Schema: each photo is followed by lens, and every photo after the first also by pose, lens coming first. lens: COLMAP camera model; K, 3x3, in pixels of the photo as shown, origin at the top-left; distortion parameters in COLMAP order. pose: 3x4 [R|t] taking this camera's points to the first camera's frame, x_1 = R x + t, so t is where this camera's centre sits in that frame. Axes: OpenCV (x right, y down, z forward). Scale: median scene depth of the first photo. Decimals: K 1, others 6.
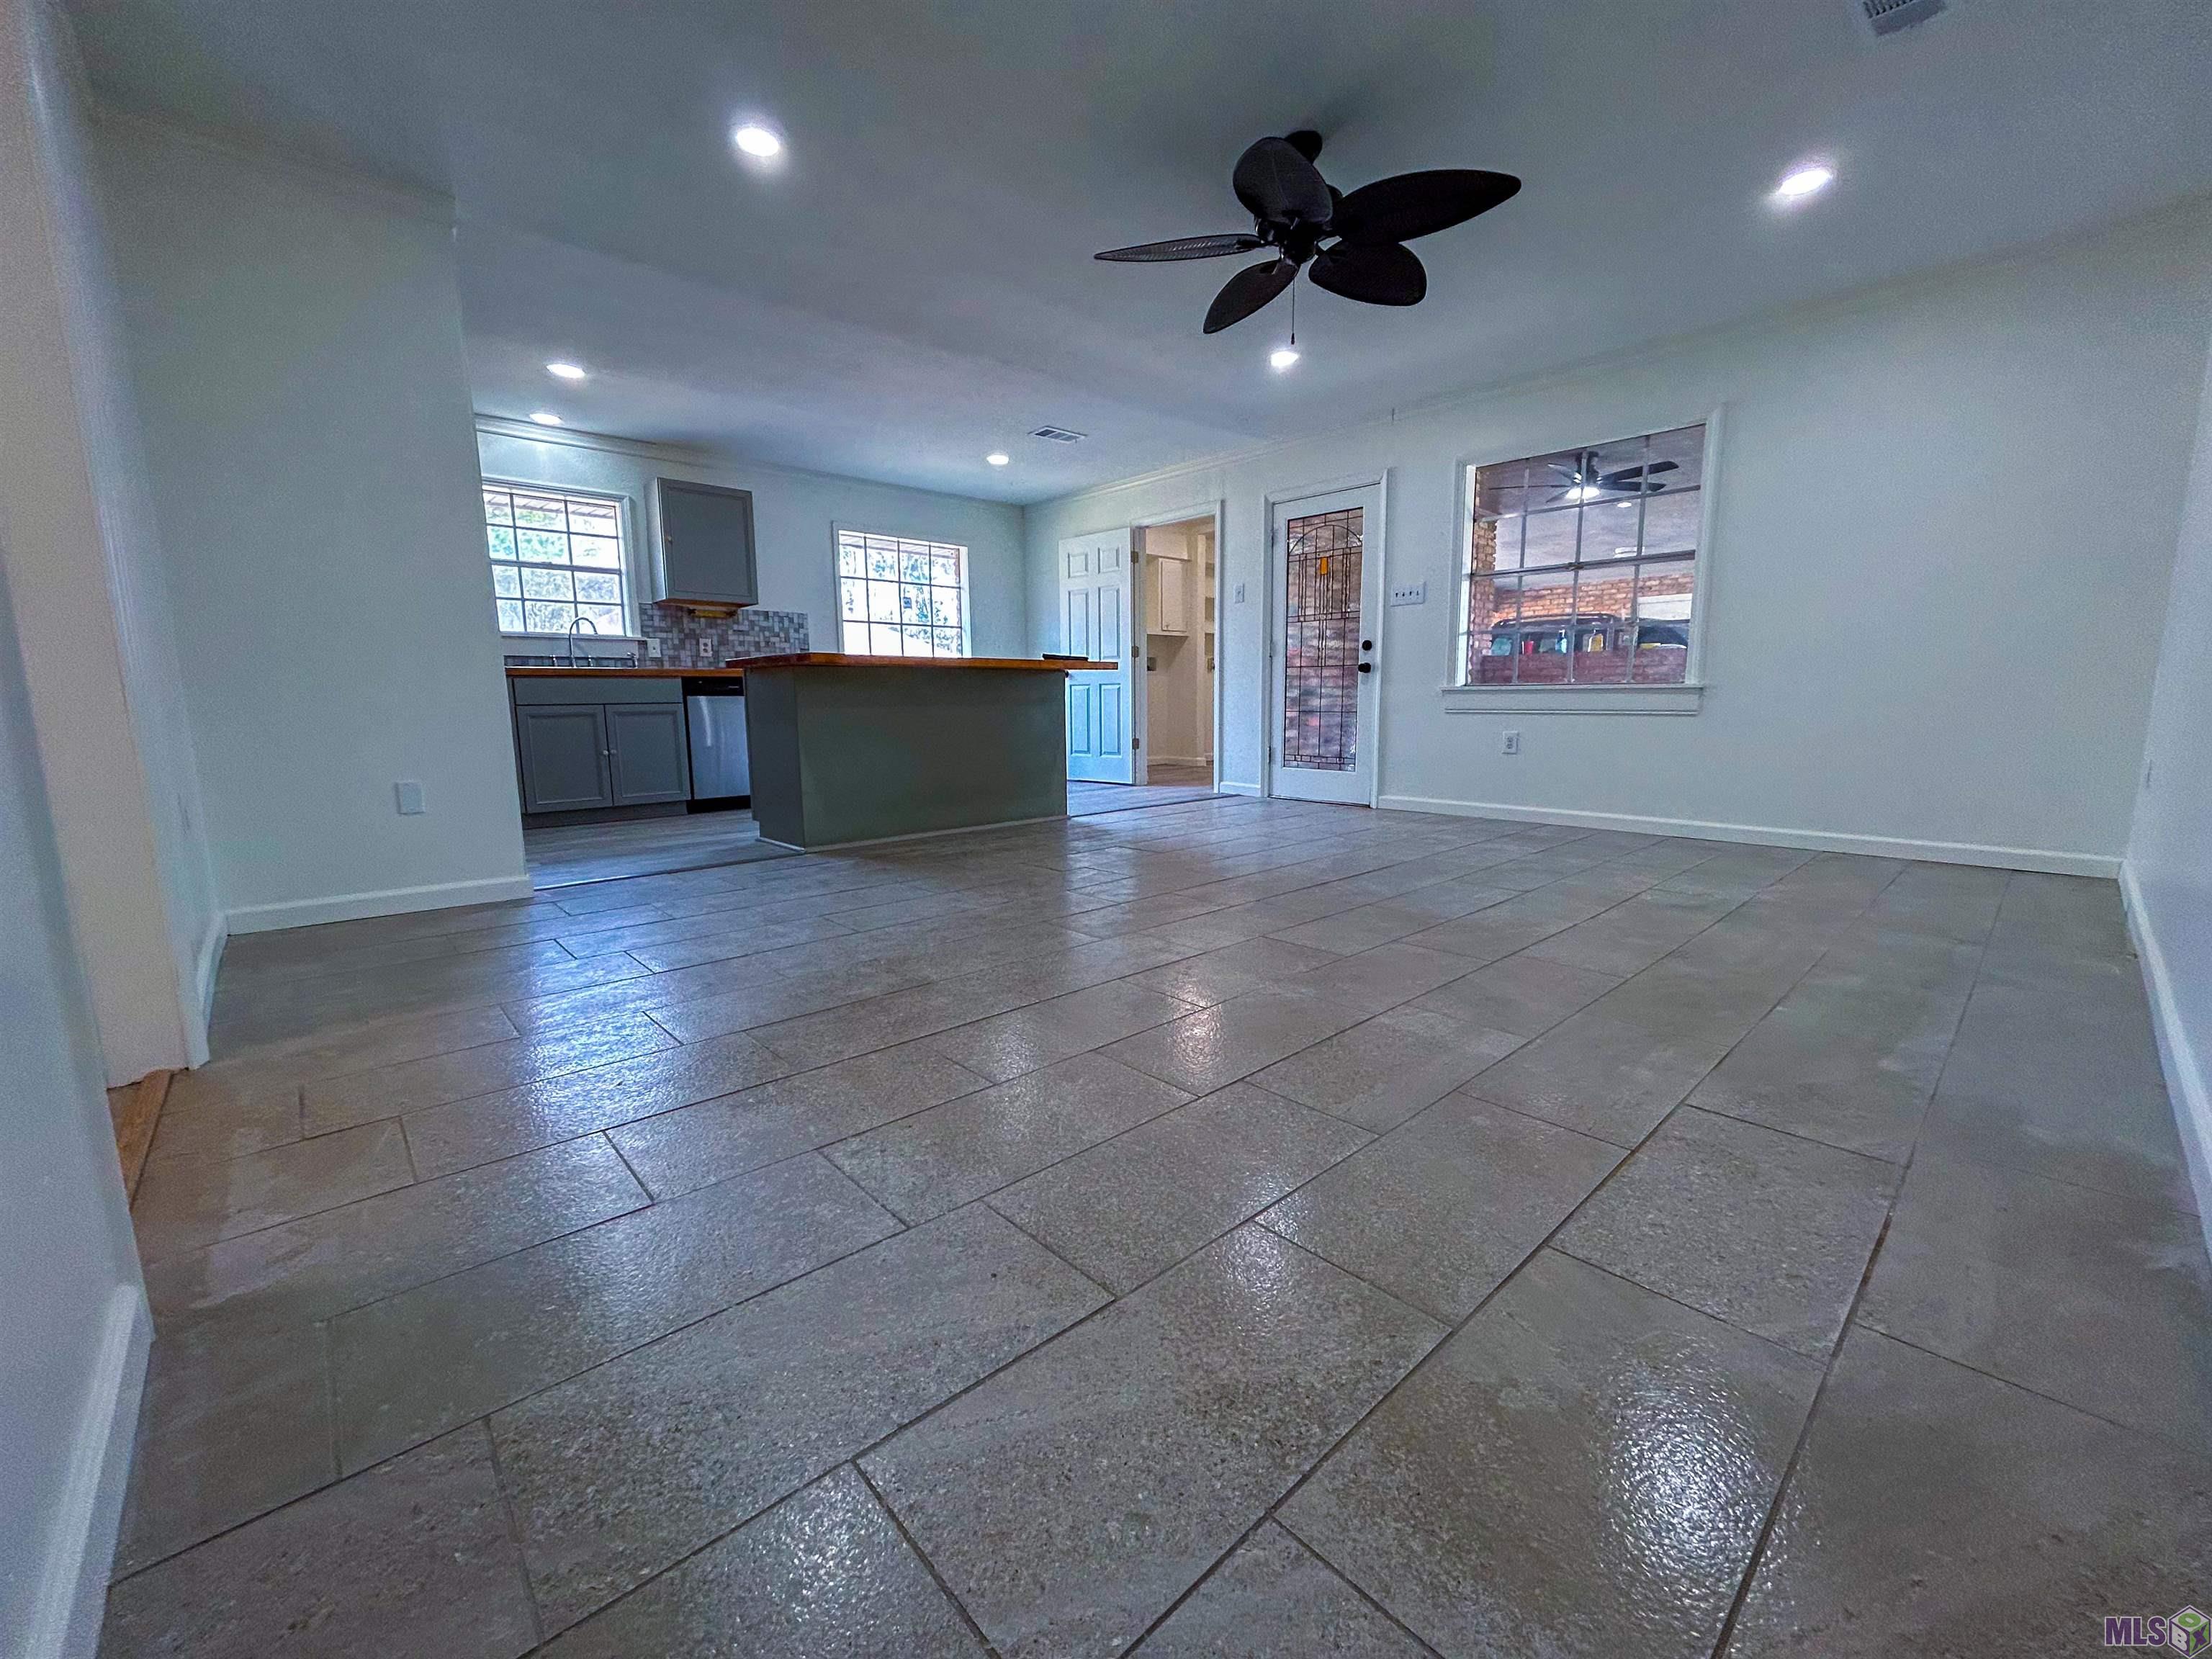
lens RADIAL K [[889.5, 0, 1105.9], [0, 889.5, 834.8], [0, 0, 1]] dist [0.008956, -0.000977]
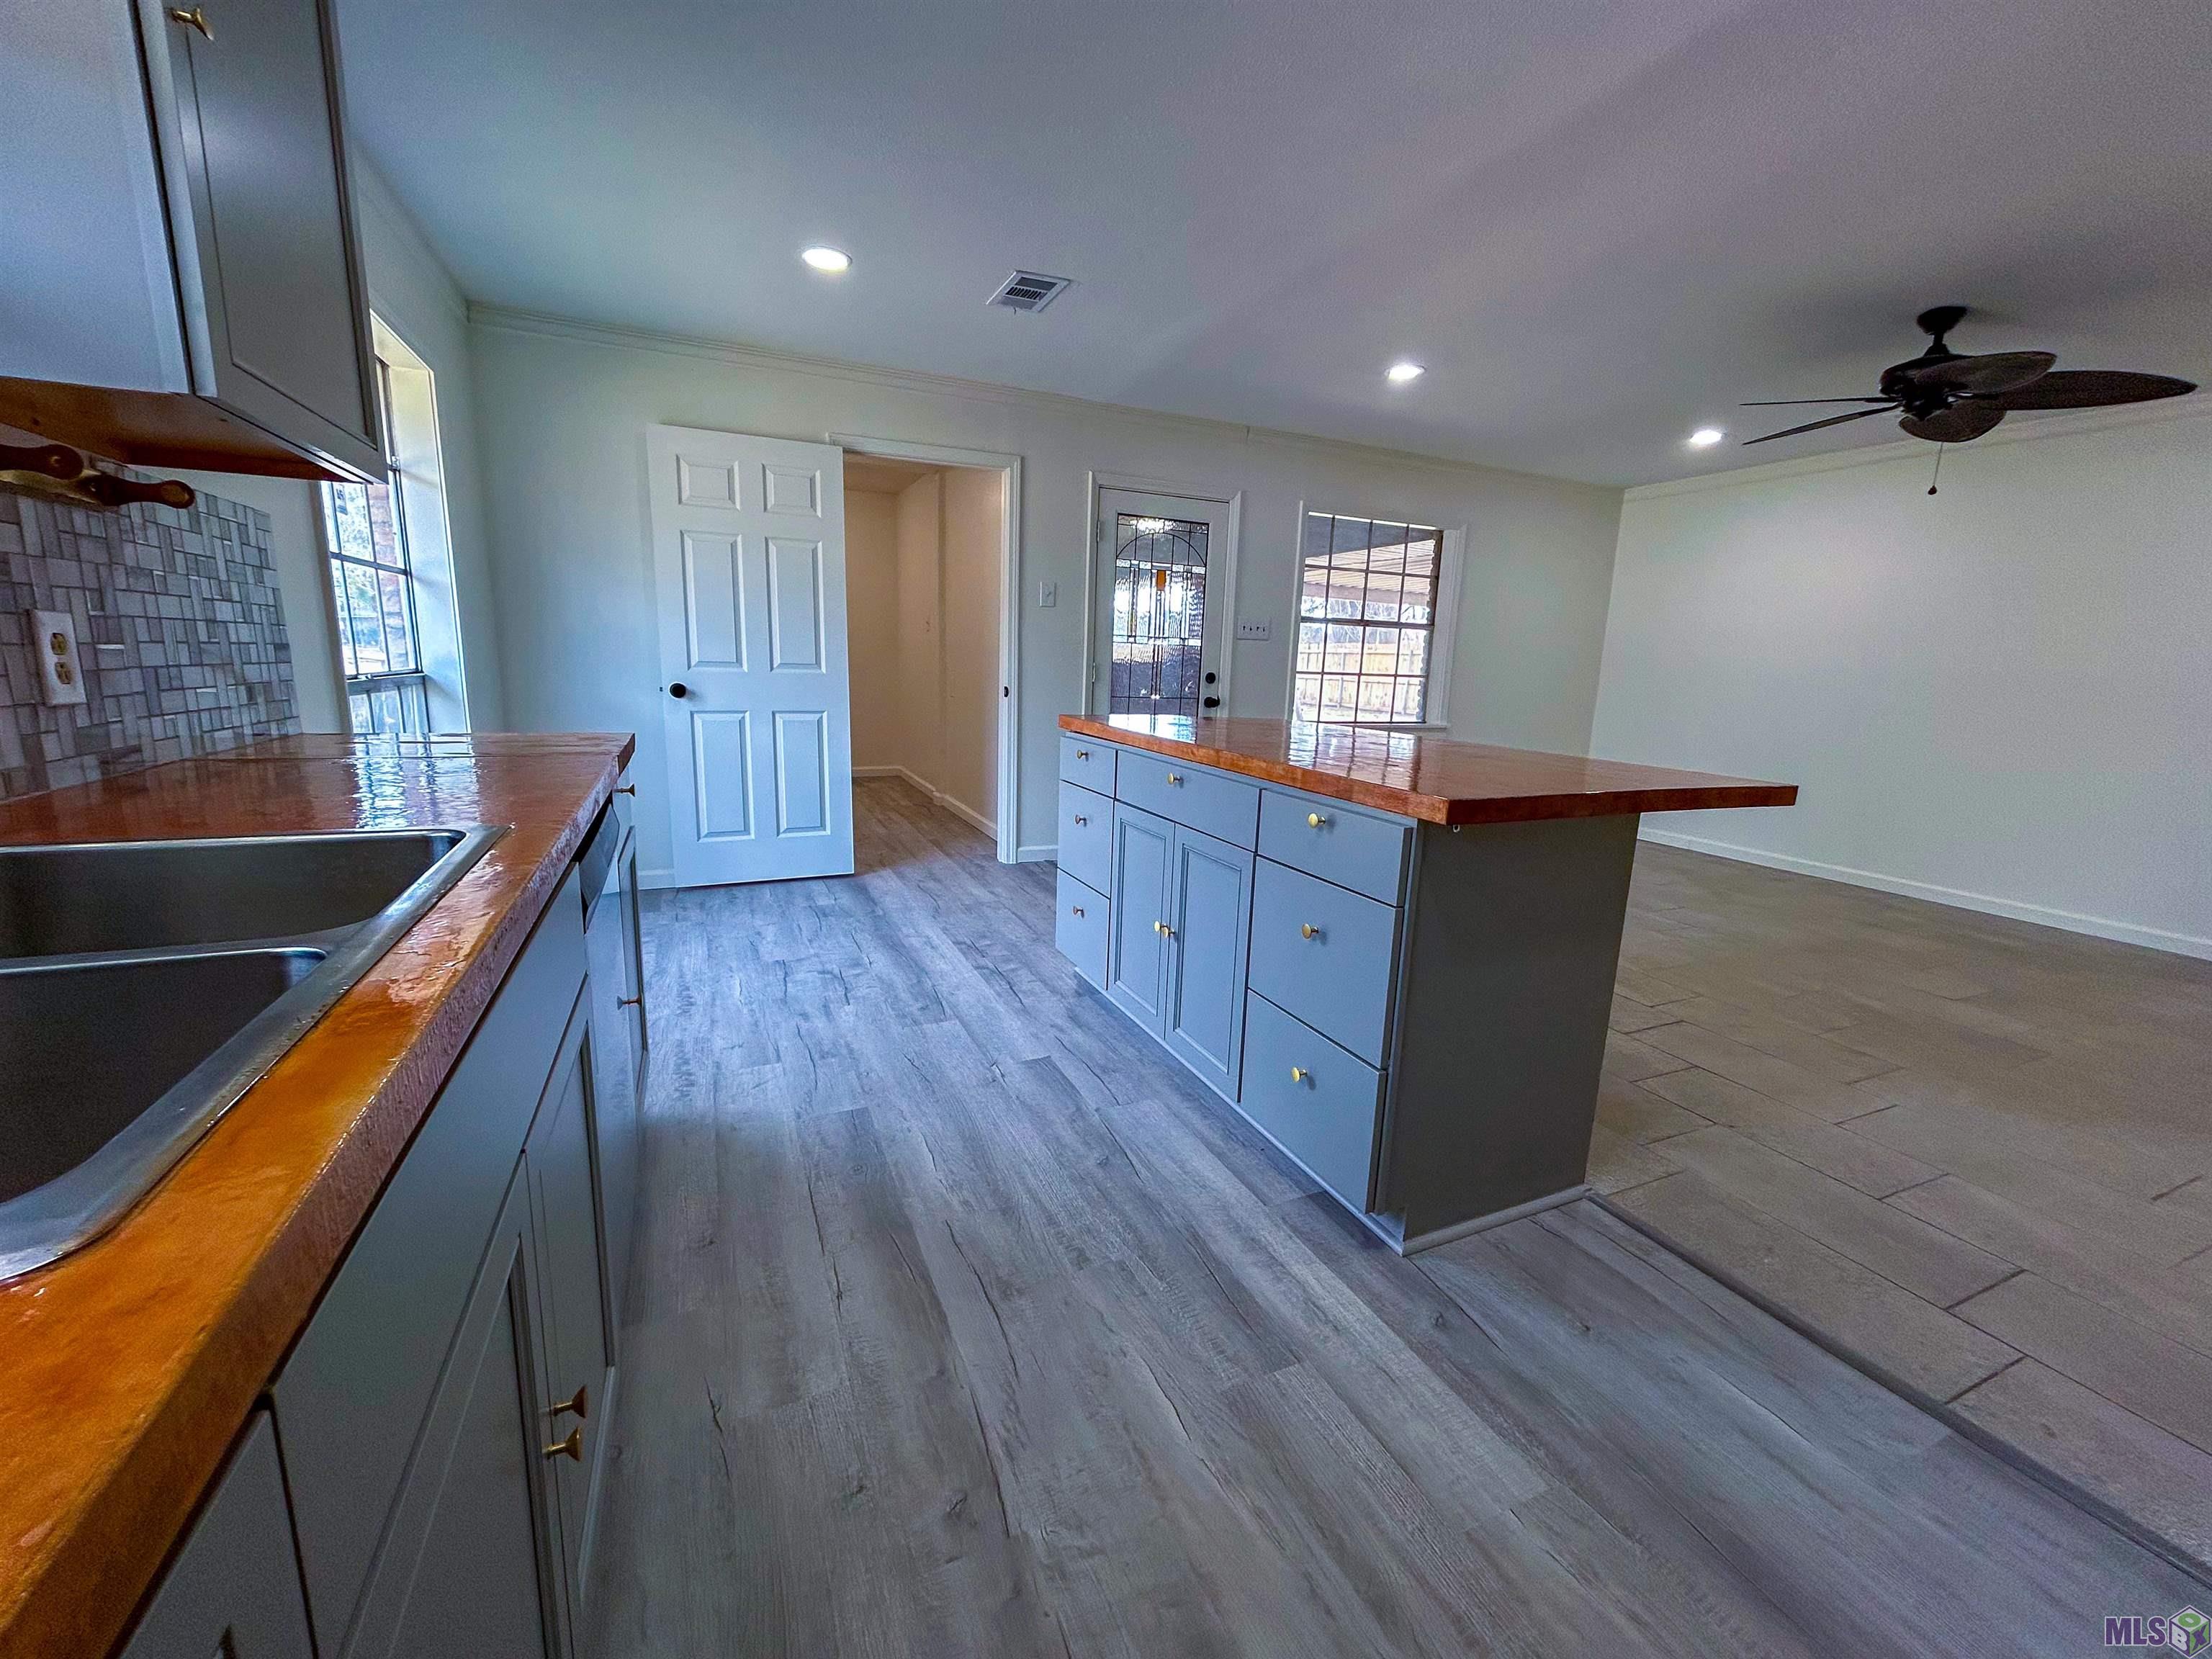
lens RADIAL K [[889.5, 0, 1110.5], [0, 889.5, 835.6], [0, 0, 1]] dist [0.008956, -0.000977]
pose [[0.318394, -0.167434, 0.933055, -1.500352], [0.111546, 0.984057, 0.138522, -0.461970], [-0.941373, 0.059974, 0.331995, 1.935506]]
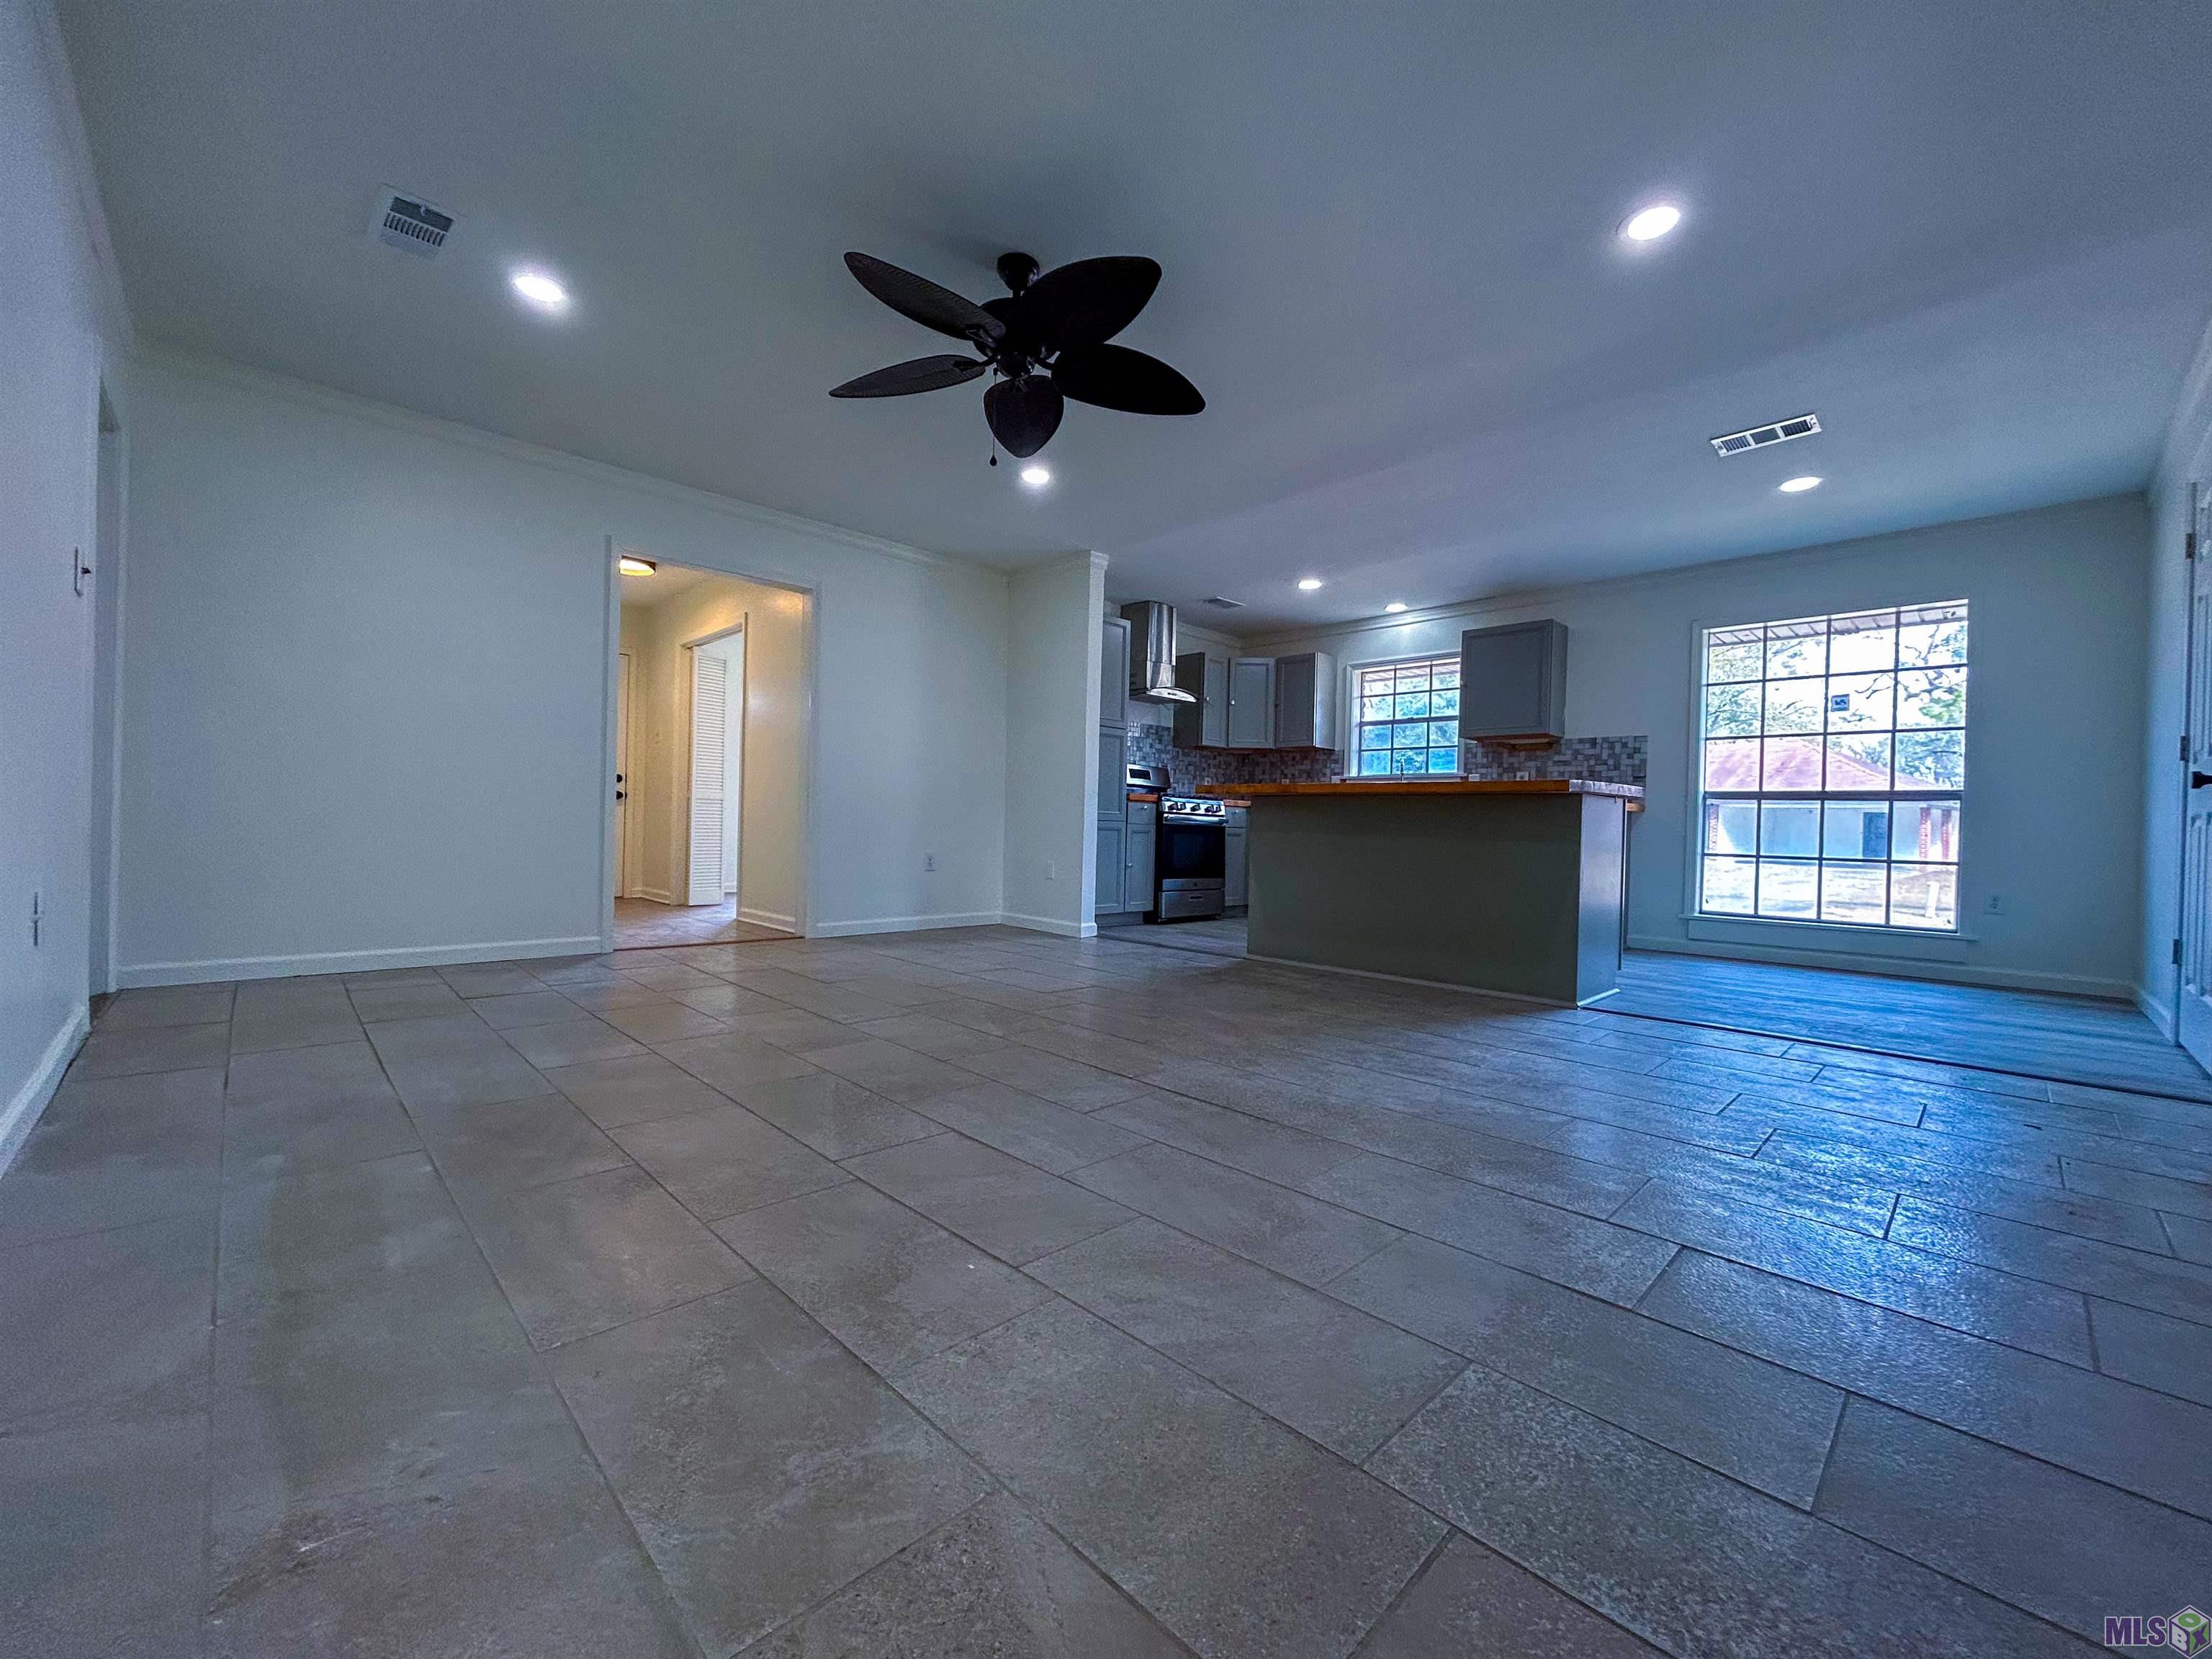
lens RADIAL K [[889.5, 0, 1095.1], [0, 889.5, 827.3], [0, 0, 1]] dist [0.008956, -0.000977]
pose [[0.015739, 0.015467, -0.999757, 1.443631], [-0.182058, 0.983210, 0.012345, -0.222917], [0.983162, 0.181820, 0.018290, 1.391323]]
